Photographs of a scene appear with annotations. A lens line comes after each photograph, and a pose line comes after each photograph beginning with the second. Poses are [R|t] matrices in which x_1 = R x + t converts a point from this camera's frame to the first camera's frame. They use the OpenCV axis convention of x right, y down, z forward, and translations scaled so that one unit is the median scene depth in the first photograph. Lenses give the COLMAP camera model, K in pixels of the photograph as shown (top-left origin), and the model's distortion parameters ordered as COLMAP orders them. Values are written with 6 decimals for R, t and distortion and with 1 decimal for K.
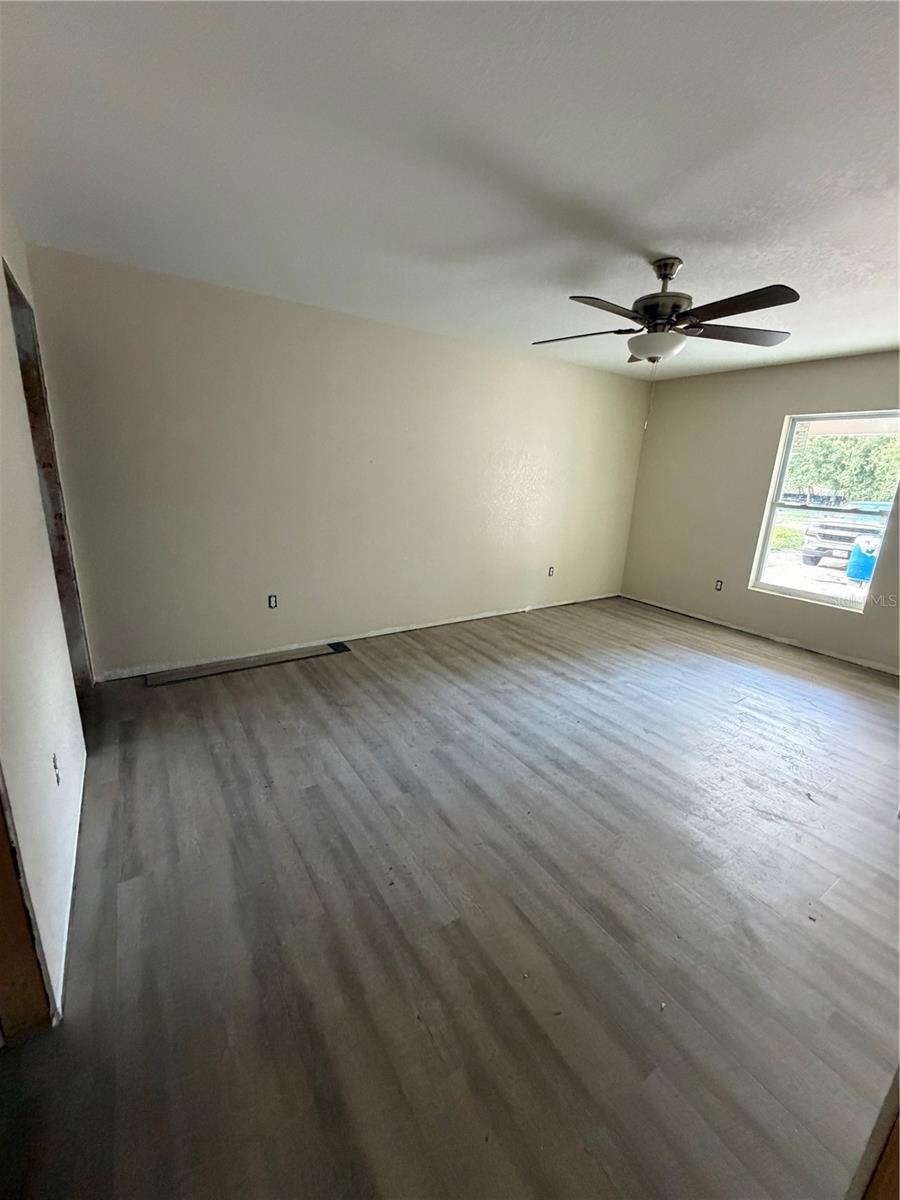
lens RADIAL K [[482.7, 0, 453.0], [0, 482.7, 598.6], [0, 0, 1]] dist [-0.002686, 0.000157]
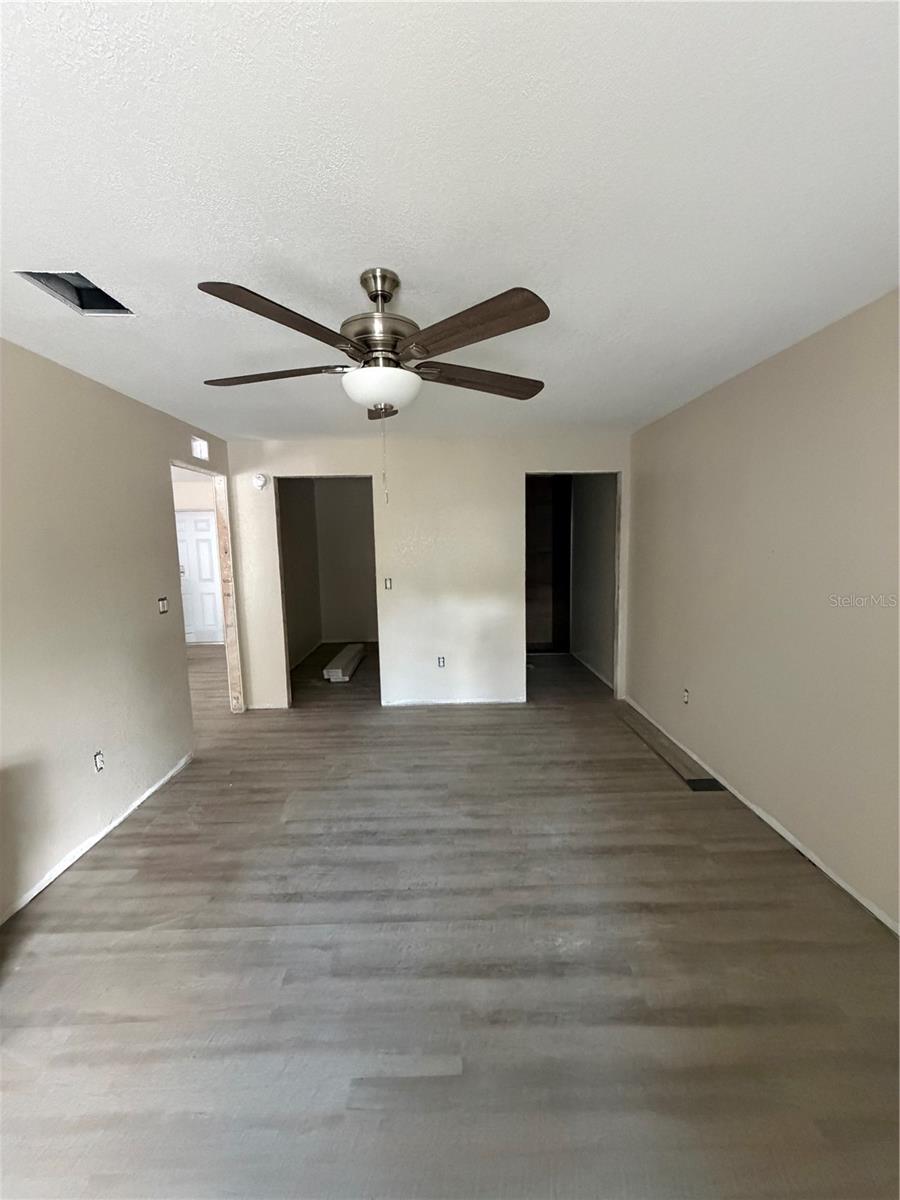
lens RADIAL K [[482.7, 0, 449.1], [0, 482.7, 599.9], [0, 0, 1]] dist [-0.002686, 0.000157]
pose [[-0.539295, 0.070980, -0.839120, 0.800270], [-0.228113, 0.946874, 0.226702, -0.342732], [0.810632, 0.313674, -0.494453, 1.245735]]
